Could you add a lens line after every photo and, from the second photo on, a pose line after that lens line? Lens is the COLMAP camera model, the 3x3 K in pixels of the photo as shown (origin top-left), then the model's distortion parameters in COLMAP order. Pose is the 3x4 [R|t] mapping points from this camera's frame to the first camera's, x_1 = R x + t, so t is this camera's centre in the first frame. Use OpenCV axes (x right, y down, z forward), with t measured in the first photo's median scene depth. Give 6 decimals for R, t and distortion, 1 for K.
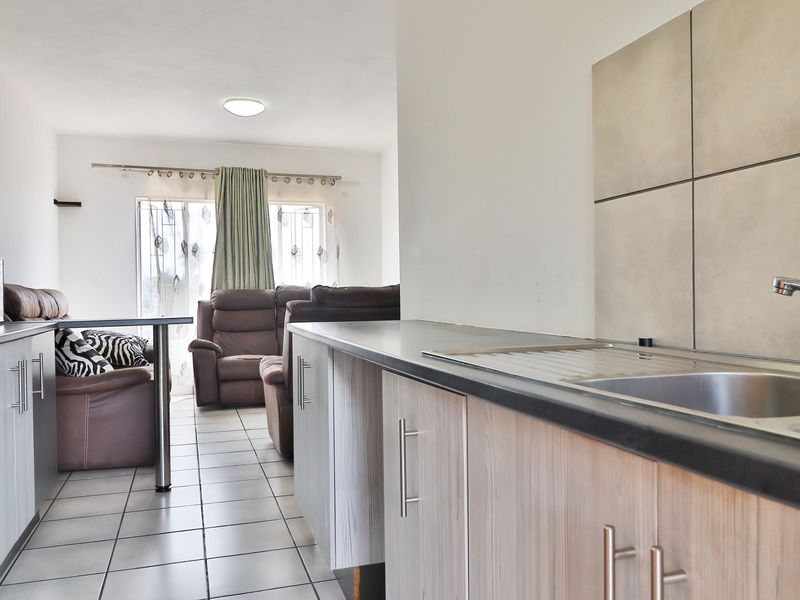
lens RADIAL K [[666.9, 0, 400.1], [0, 666.9, 297.0], [0, 0, 1]] dist [-0.000873, -0.006463]
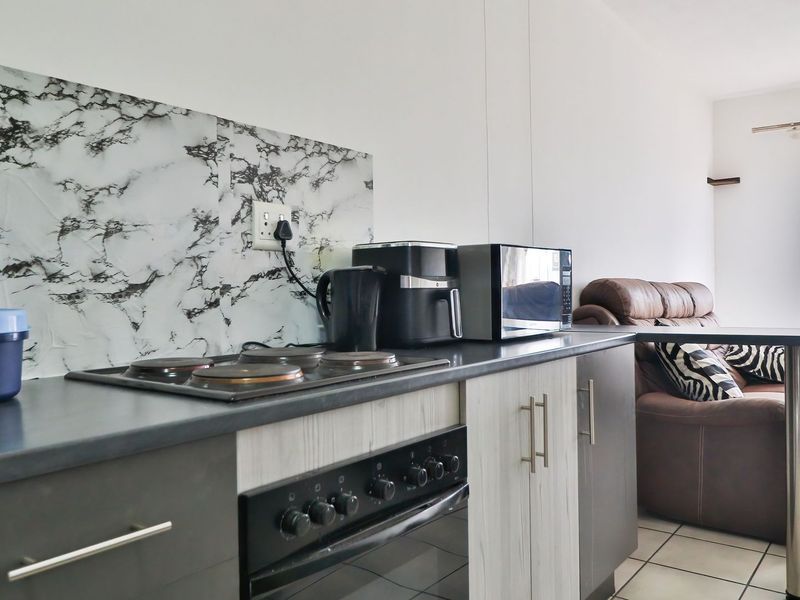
lens RADIAL K [[666.9, 0, 400.1], [0, 666.9, 297.0], [0, 0, 1]] dist [-0.000873, -0.006463]
pose [[0.566051, 0.015035, -0.824233, -0.025476], [0.000215, 0.999831, 0.018385, -0.006711], [0.824370, -0.010584, 0.565953, 0.163954]]
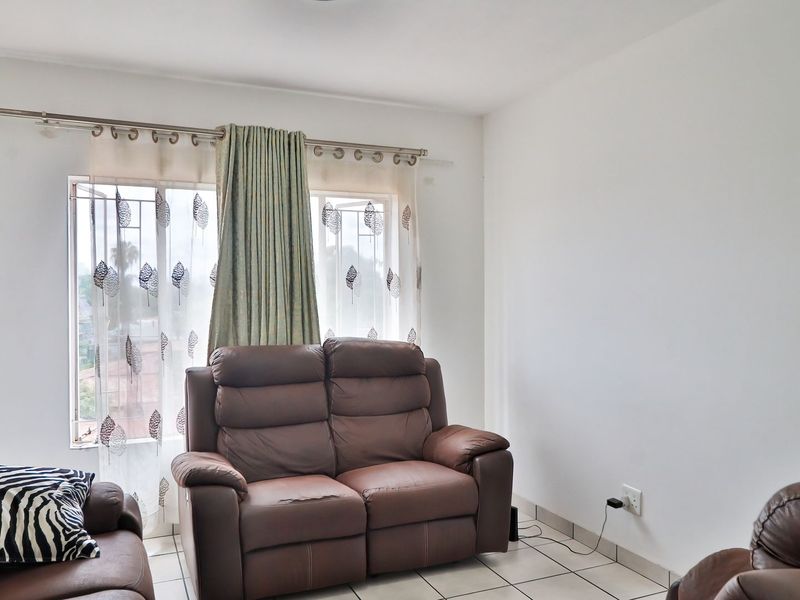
lens RADIAL K [[666.9, 0, 400.1], [0, 666.9, 297.0], [0, 0, 1]] dist [-0.000873, -0.006463]
pose [[0.995676, 0.007200, 0.092612, -0.176518], [-0.006925, 0.999971, -0.003290, -0.050744], [-0.092633, 0.002635, 0.995697, 0.434545]]
